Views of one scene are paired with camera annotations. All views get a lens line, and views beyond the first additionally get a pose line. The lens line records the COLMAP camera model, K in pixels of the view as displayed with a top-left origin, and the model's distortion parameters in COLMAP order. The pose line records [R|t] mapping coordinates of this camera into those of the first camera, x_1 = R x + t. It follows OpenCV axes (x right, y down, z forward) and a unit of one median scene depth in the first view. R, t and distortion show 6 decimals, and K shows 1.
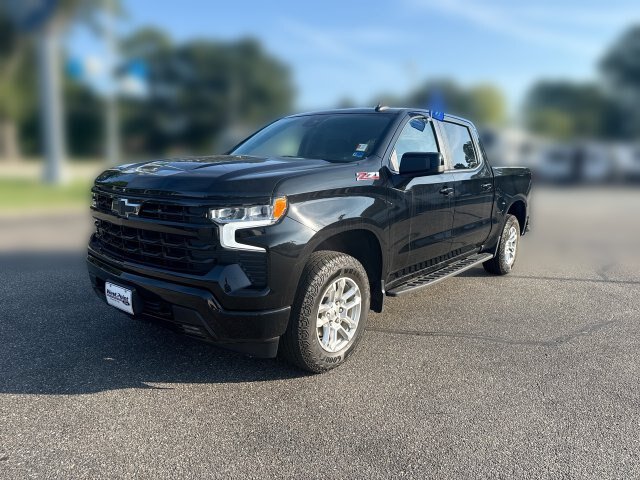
lens RADIAL K [[448.8, 0, 316.5], [0, 448.8, 236.0], [0, 0, 1]] dist [0.011984, -0.016226]
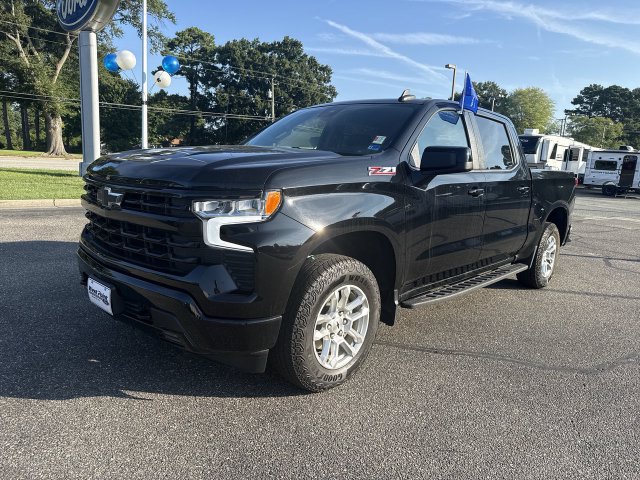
lens RADIAL K [[448.8, 0, 316.4], [0, 448.8, 238.9], [0, 0, 1]] dist [0.011984, -0.016226]
pose [[0.996483, 0.039504, -0.073897, 0.056537], [-0.039324, 0.999219, 0.003888, 0.000949], [0.073993, -0.000969, 0.997258, 0.112785]]
